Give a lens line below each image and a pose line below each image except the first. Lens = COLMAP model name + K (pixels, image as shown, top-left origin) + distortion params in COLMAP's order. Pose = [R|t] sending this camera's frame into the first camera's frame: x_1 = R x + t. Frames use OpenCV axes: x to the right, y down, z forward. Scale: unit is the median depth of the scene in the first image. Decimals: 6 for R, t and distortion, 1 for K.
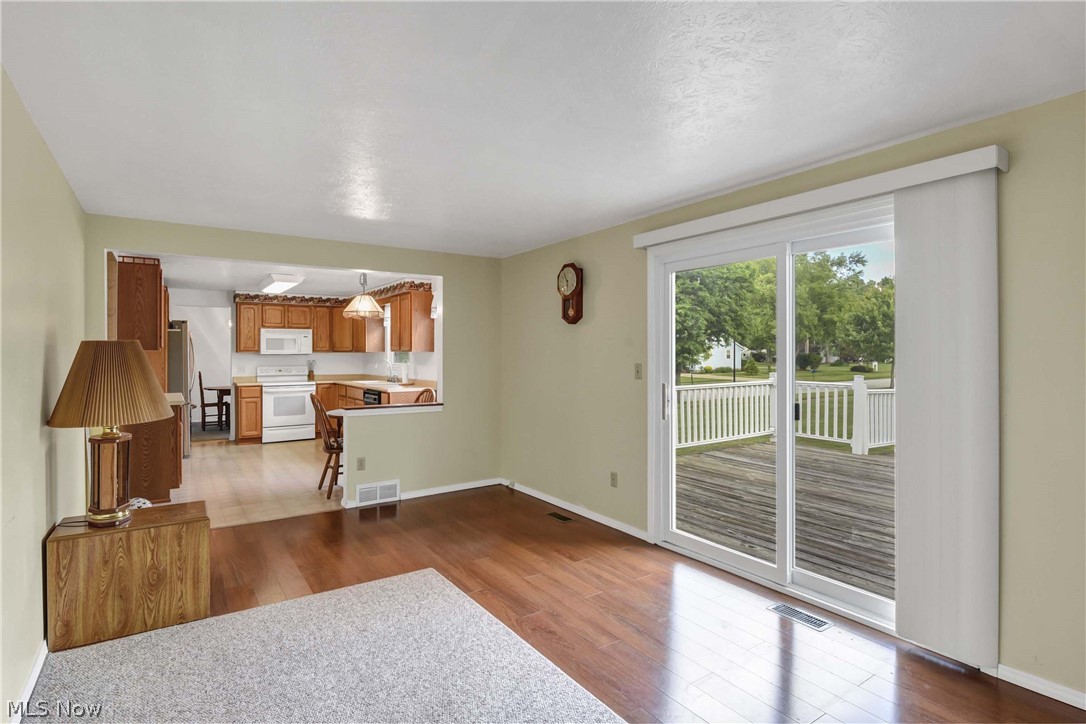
lens RADIAL K [[528.2, 0, 540.5], [0, 528.2, 357.2], [0, 0, 1]] dist [-0.000888, -0.000067]
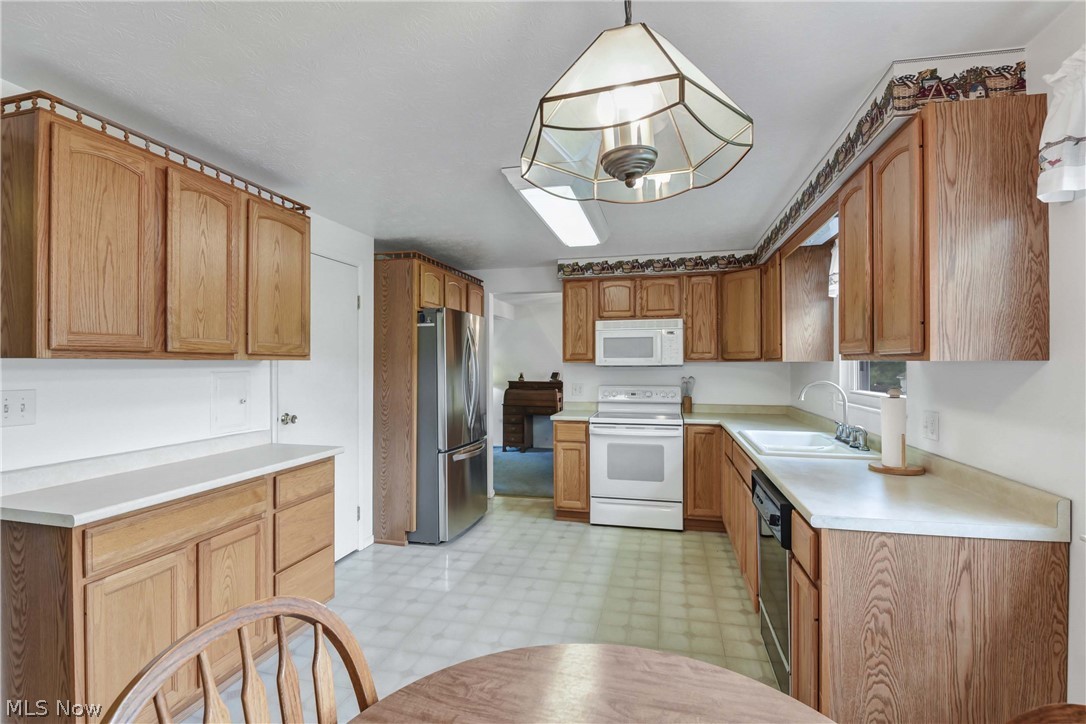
lens RADIAL K [[500.1, 0, 541.9], [0, 500.1, 362.0], [0, 0, 1]] dist [-0.004740, -0.000552]
pose [[0.656401, -0.002847, -0.754406, -0.155536], [-0.003682, 0.999969, -0.006978, -0.005507], [0.754403, 0.007358, 0.656370, 0.596713]]
